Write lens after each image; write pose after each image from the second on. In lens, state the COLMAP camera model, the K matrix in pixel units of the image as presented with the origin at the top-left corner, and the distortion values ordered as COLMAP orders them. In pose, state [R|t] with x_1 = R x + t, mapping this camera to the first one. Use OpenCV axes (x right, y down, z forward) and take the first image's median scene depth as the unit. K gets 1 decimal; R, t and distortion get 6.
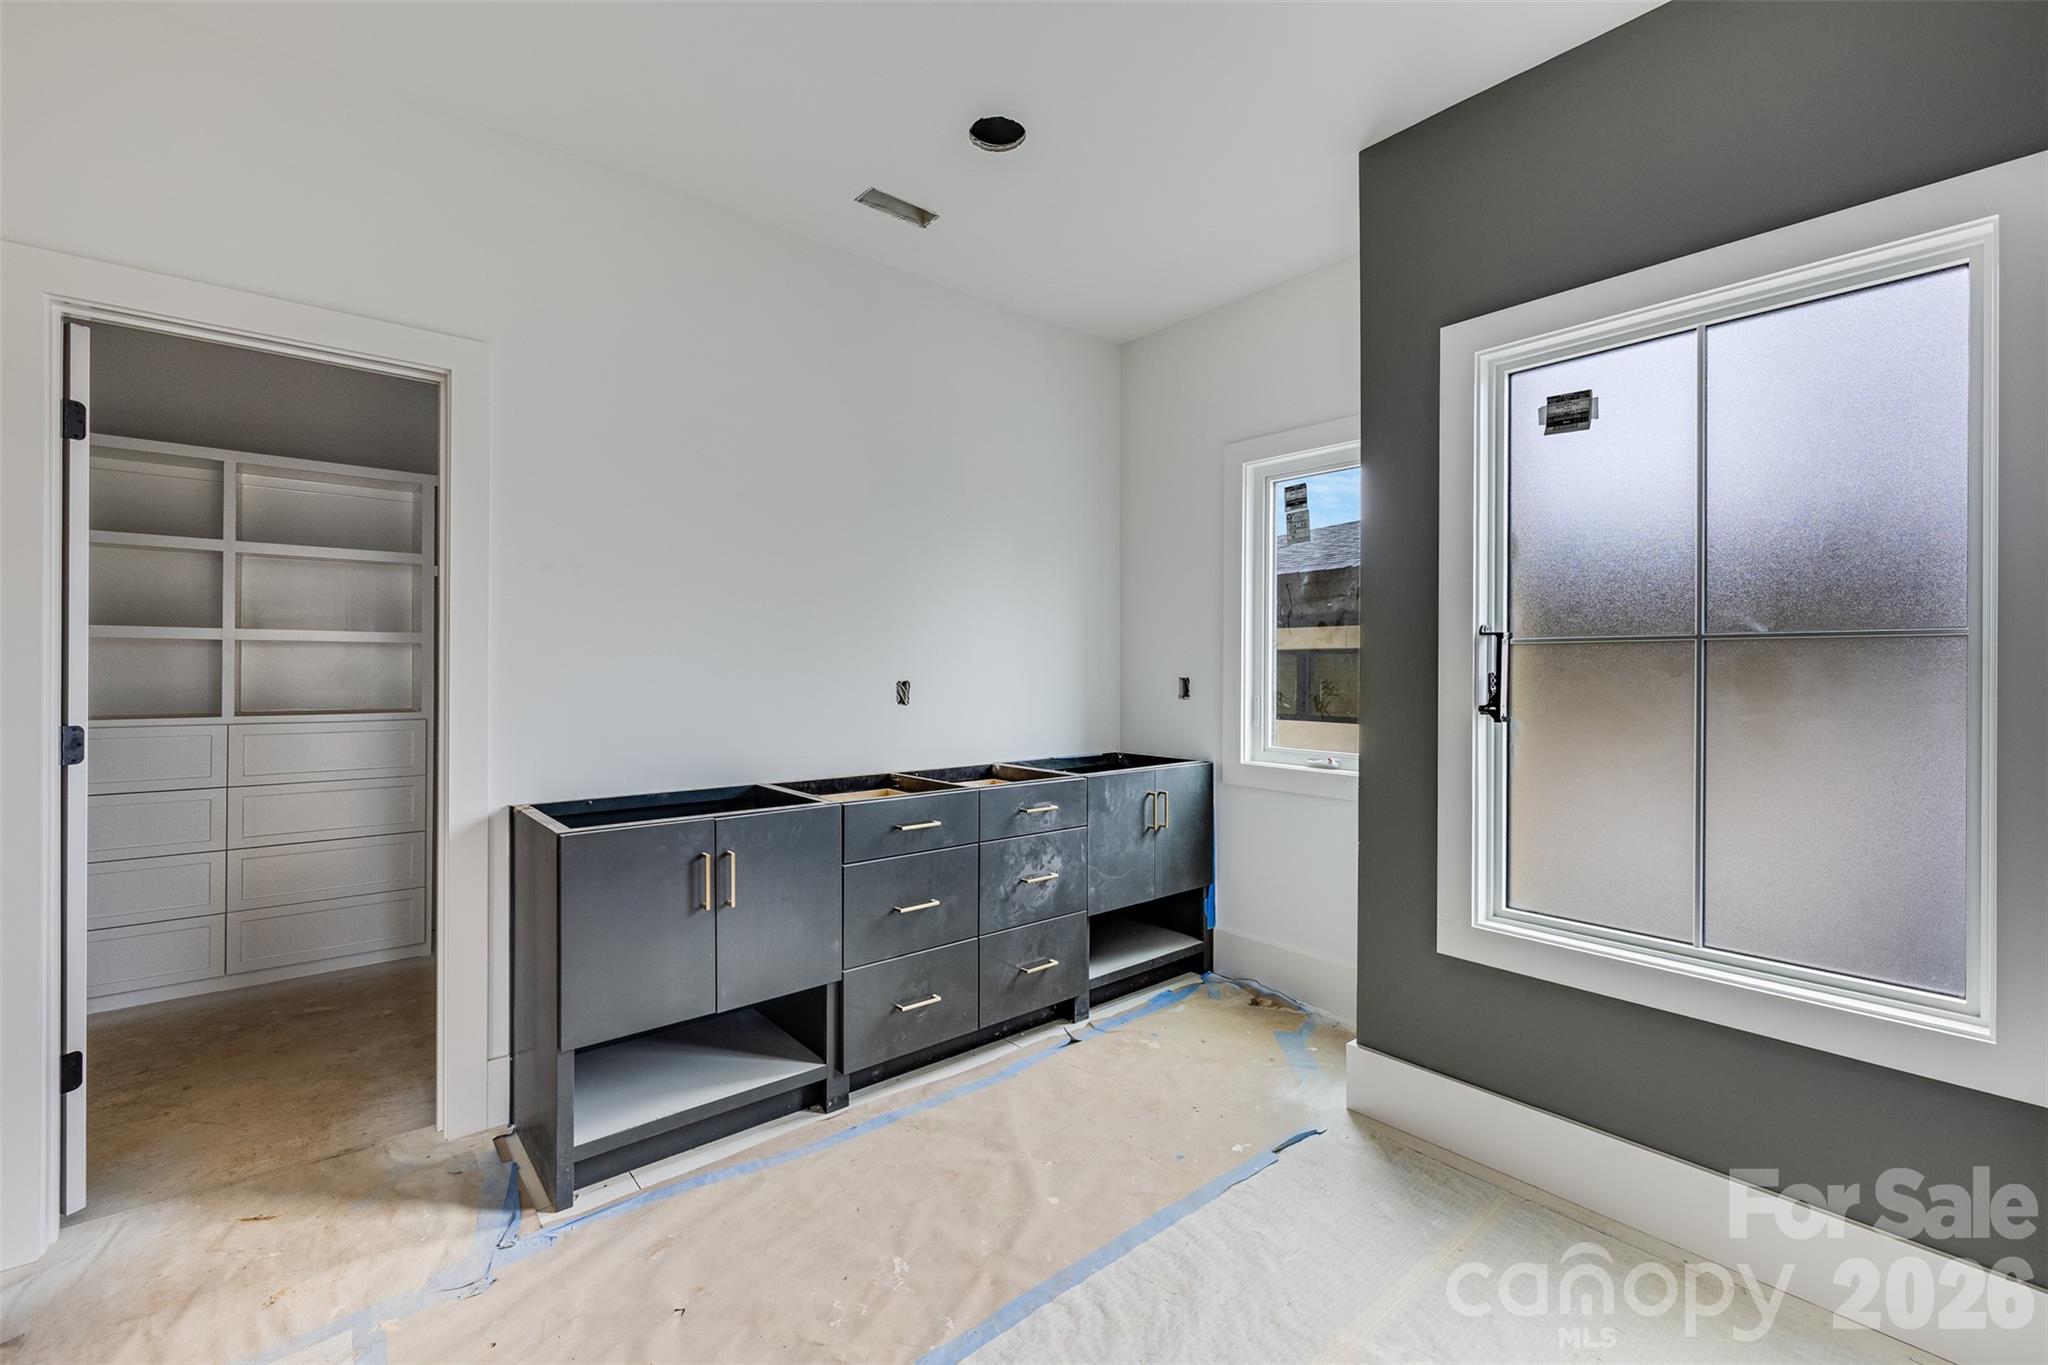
lens RADIAL K [[877.9, 0, 1022.1], [0, 877.9, 673.1], [0, 0, 1]] dist [0.013560, 0.000231]
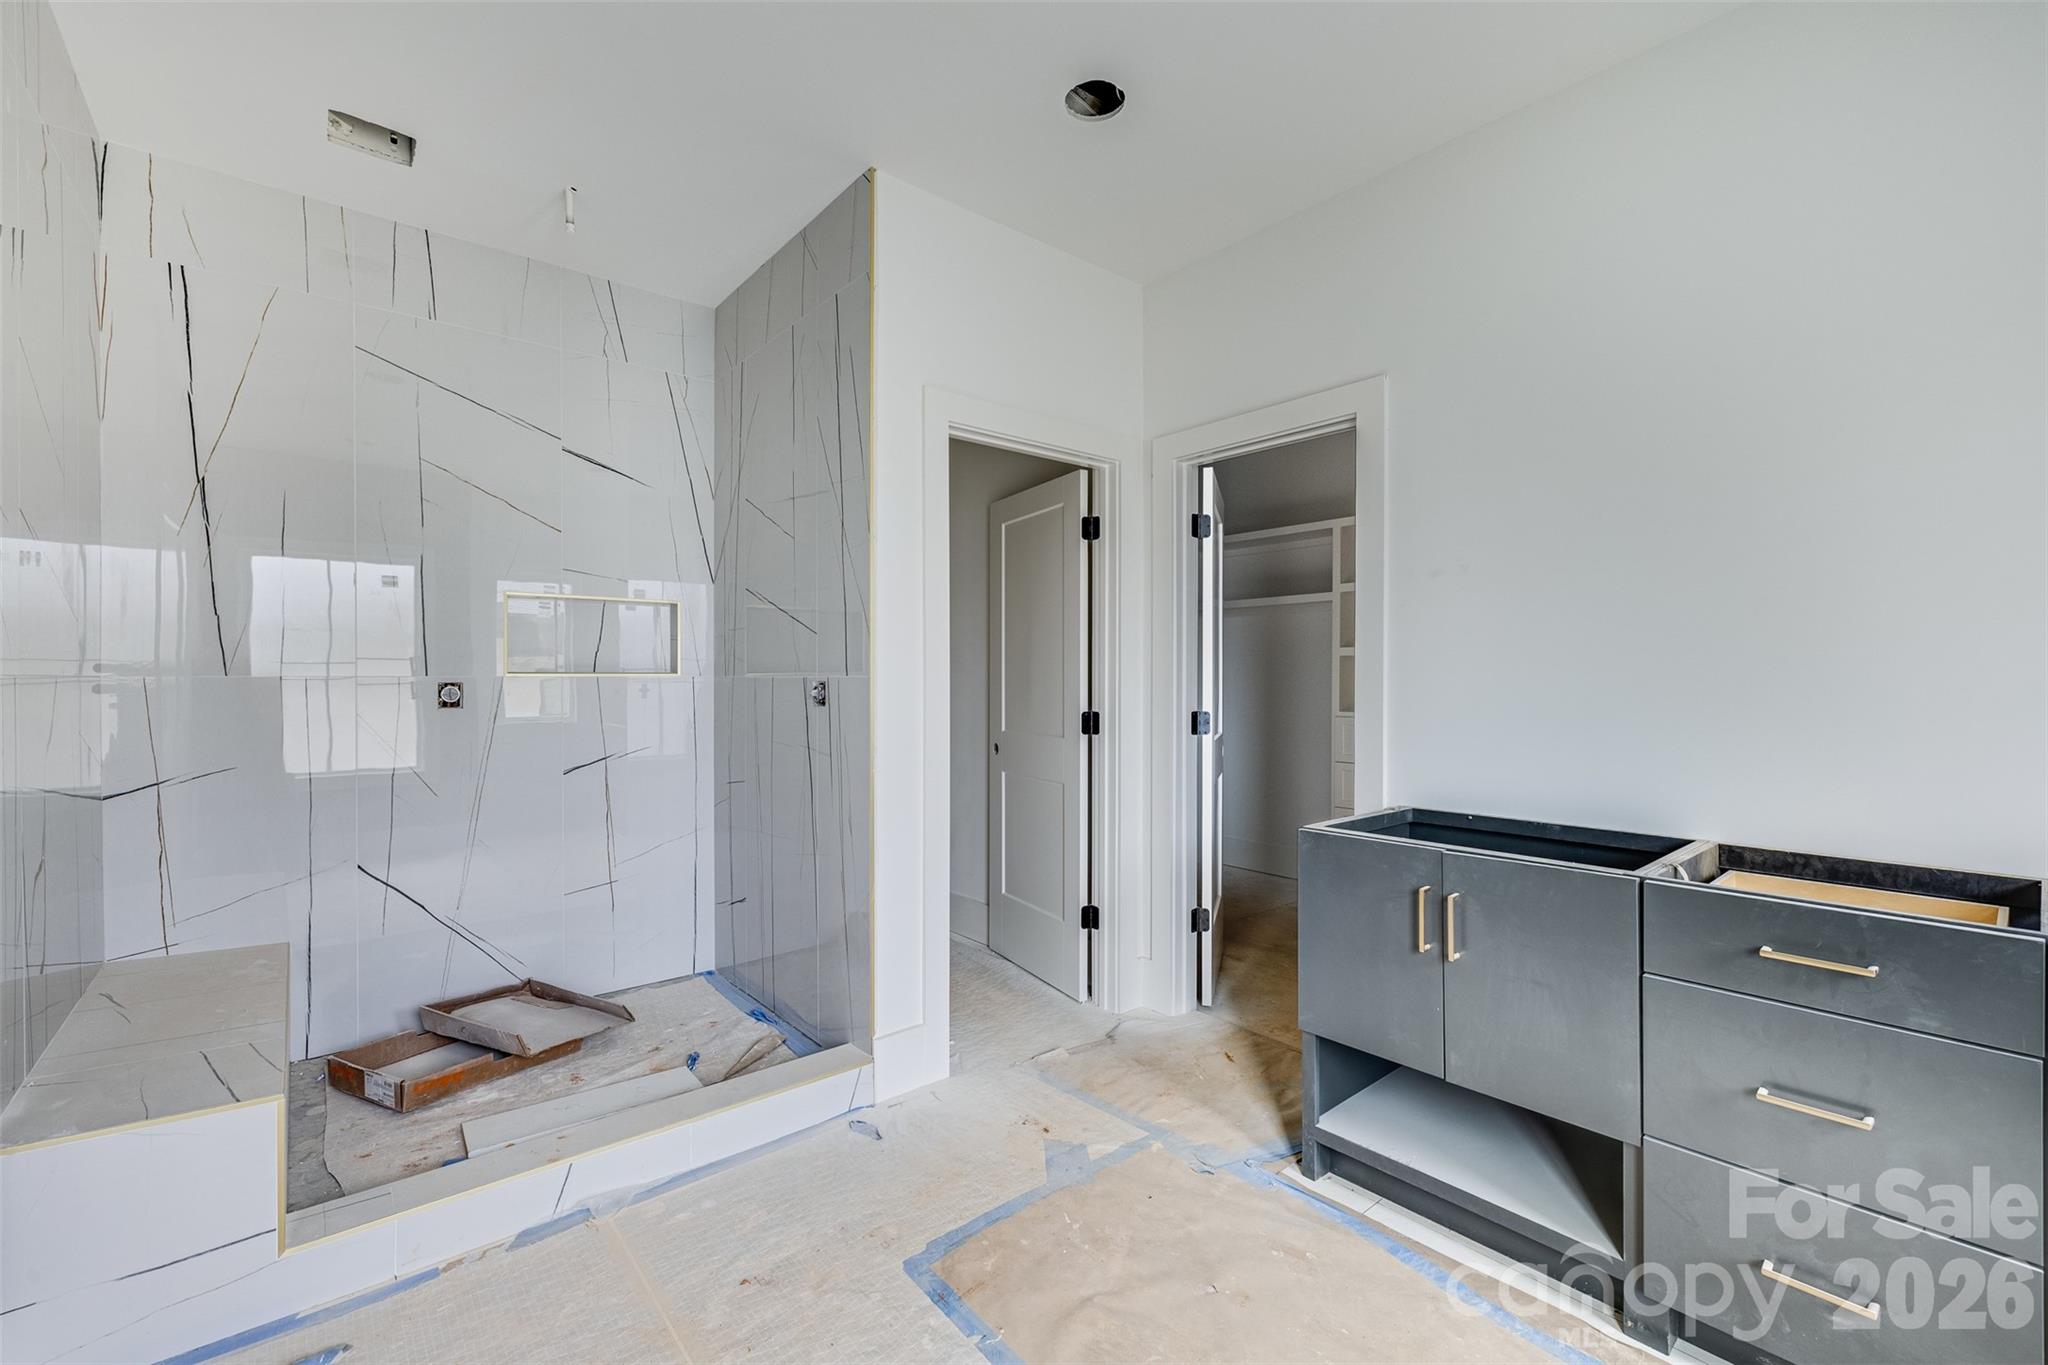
lens RADIAL K [[877.9, 0, 1022.5], [0, 877.9, 682.2], [0, 0, 1]] dist [0.013560, 0.000231]
pose [[-0.002308, 0.005686, -0.999981, 0.523952], [0.001022, 0.999983, 0.005683, -0.003629], [0.999997, -0.001009, -0.002314, 0.620623]]
